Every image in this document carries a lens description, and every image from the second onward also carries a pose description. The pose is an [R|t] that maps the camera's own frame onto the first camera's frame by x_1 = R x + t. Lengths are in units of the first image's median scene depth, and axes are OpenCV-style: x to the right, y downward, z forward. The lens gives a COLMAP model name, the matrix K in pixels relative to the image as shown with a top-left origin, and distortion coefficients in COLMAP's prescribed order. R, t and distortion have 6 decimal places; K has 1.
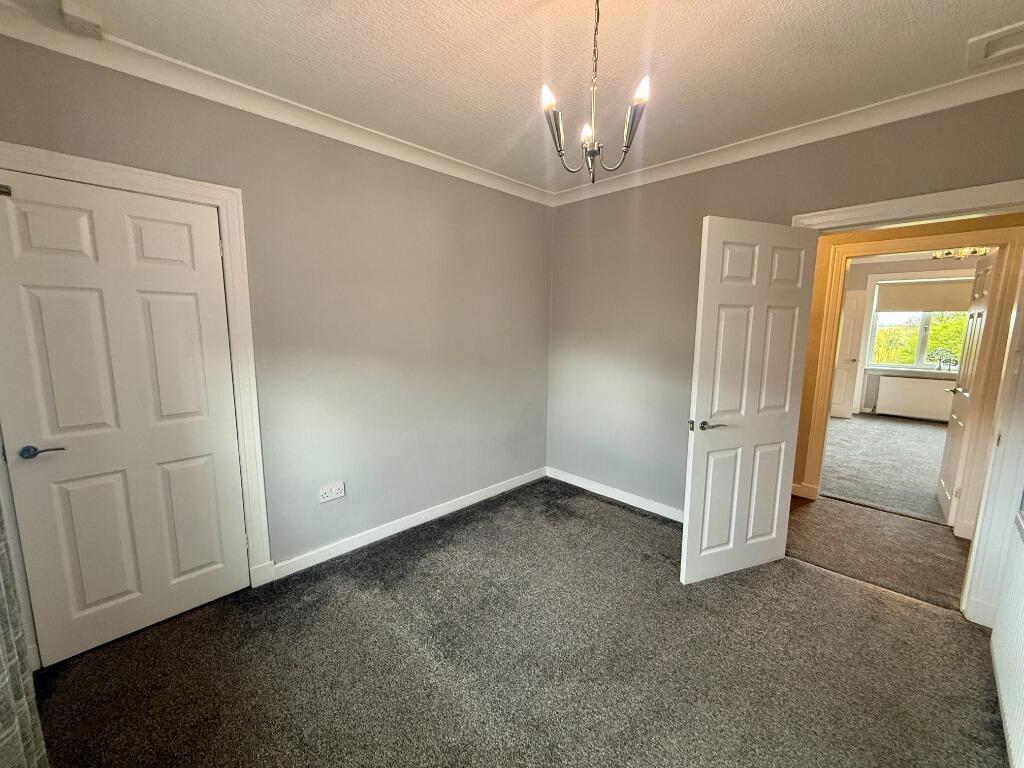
lens RADIAL K [[408.1, 0, 510.7], [0, 408.1, 388.2], [0, 0, 1]] dist [-0.000437, 0.000165]
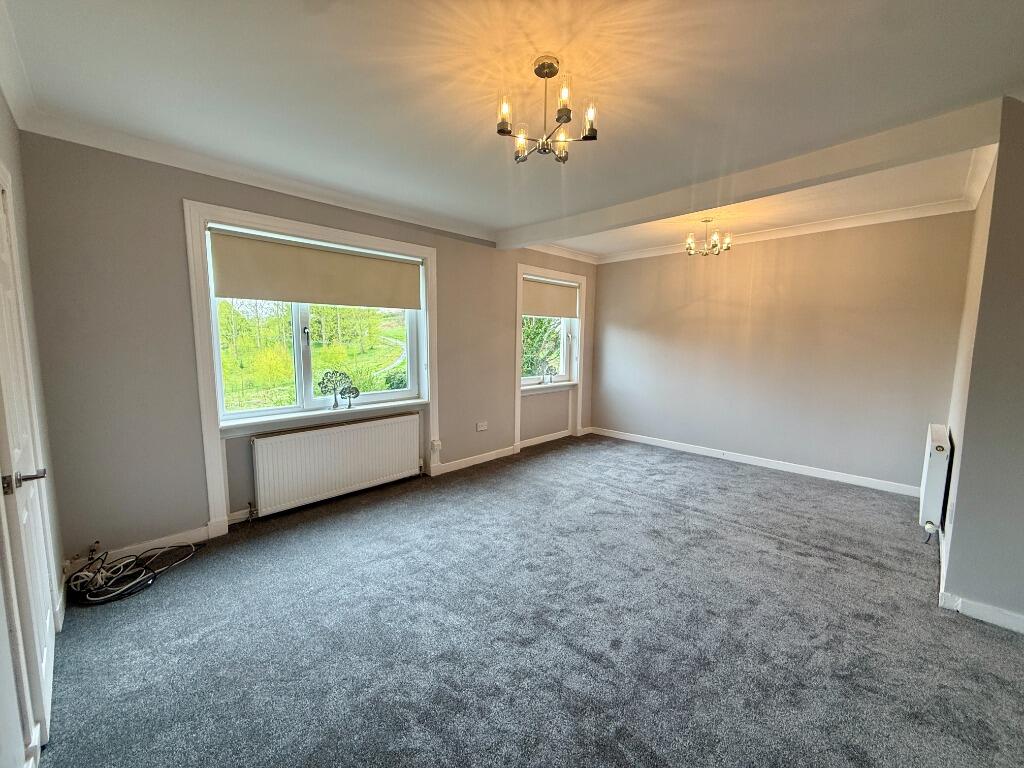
lens RADIAL K [[408.1, 0, 510.7], [0, 408.1, 385.0], [0, 0, 1]] dist [-0.000437, 0.000165]
pose [[-0.011582, -0.106927, 0.994199, 0.452746], [0.133091, 0.985255, 0.107516, -0.098005], [-0.991036, 0.133564, 0.002819, 0.702381]]
